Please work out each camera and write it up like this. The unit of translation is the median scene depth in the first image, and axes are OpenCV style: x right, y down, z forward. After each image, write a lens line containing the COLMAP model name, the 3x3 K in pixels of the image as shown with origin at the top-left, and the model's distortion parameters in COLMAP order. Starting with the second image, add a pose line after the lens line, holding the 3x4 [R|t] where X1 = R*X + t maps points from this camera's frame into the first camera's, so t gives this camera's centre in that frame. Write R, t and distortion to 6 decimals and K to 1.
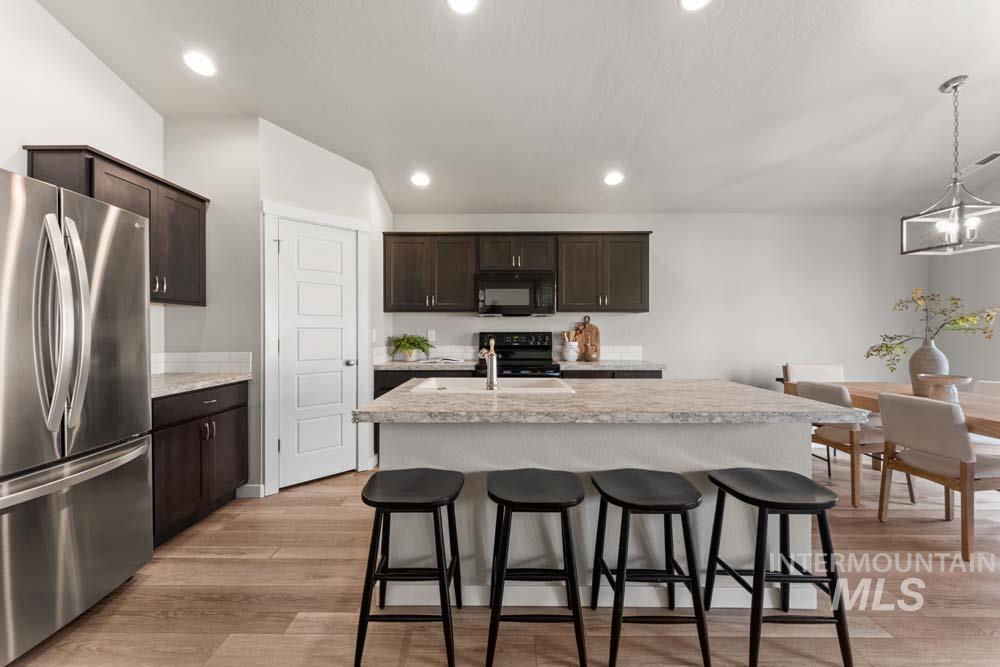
lens RADIAL K [[399.0, 0, 500.0], [0, 399.0, 333.5], [0, 0, 1]] dist [-0.001265, -0.000255]
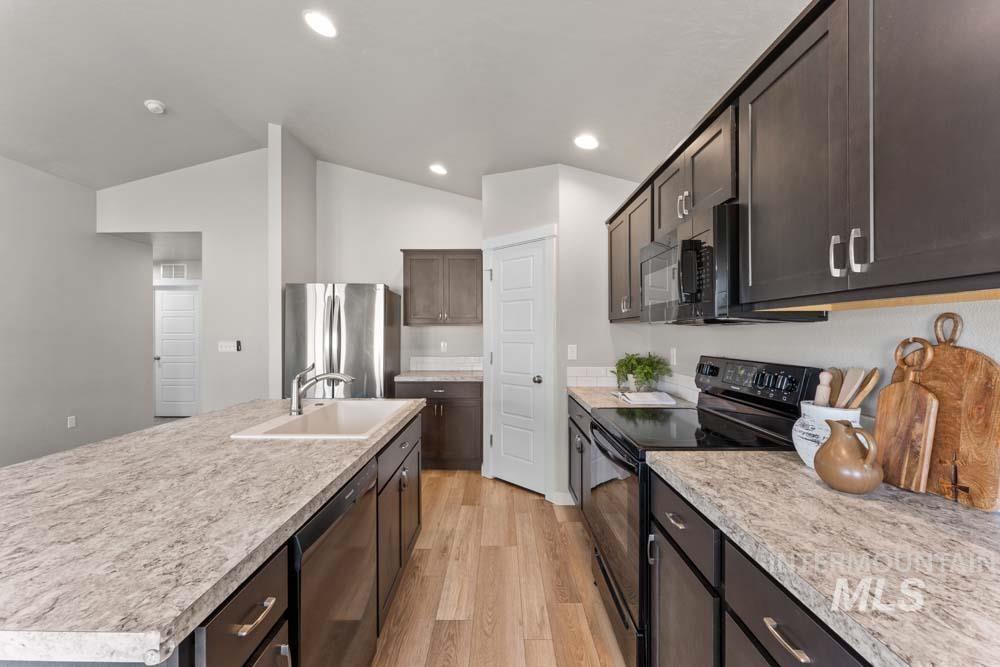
lens RADIAL K [[399.0, 0, 500.0], [0, 399.0, 333.5], [0, 0, 1]] dist [-0.001265, -0.000255]
pose [[-0.003242, 0.002324, -0.999992, 0.502555], [-0.006431, 0.999977, 0.002345, -0.033241], [0.999974, 0.006438, -0.003227, 0.795639]]
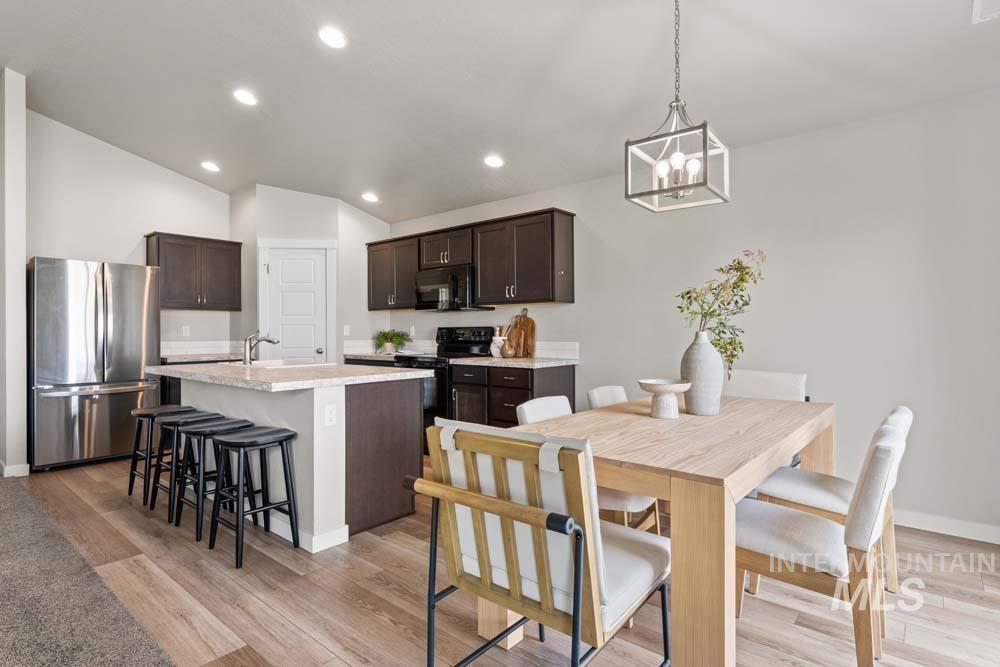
lens RADIAL K [[500.1, 0, 500.0], [0, 500.1, 333.5], [0, 0, 1]] dist [0.003774, 0.000120]
pose [[0.768521, 0.000734, -0.639824, 0.975057], [0.000194, 0.999999, 0.001380, 0.012183], [0.639824, -0.001185, 0.768520, 0.108970]]
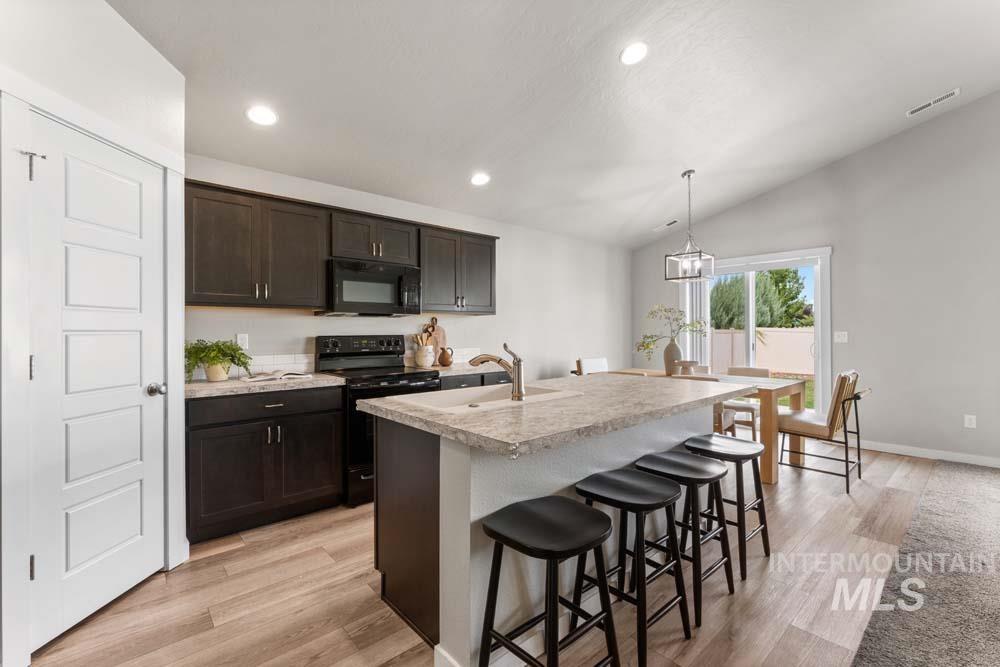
lens RADIAL K [[428.9, 0, 500.0], [0, 428.9, 333.5], [0, 0, 1]] dist [-0.001268, -0.000297]
pose [[0.747286, -0.005412, 0.664480, -0.363236], [0.008506, 0.999963, -0.001421, -0.004071], [-0.664448, 0.006714, 0.747305, 0.164688]]
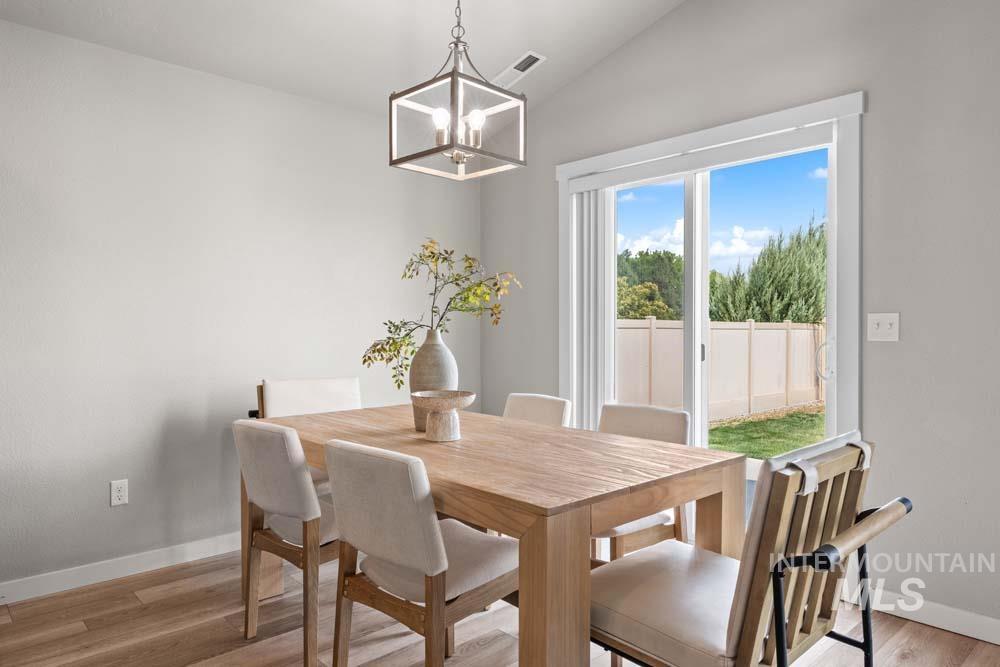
lens RADIAL K [[641.4, 0, 500.0], [0, 641.4, 333.5], [0, 0, 1]] dist [0.003686, 0.000300]
pose [[0.730835, -0.004748, 0.682538, 0.391054], [0.003752, 0.999989, 0.002939, 0.014820], [-0.682544, 0.000413, 0.730845, 0.207591]]
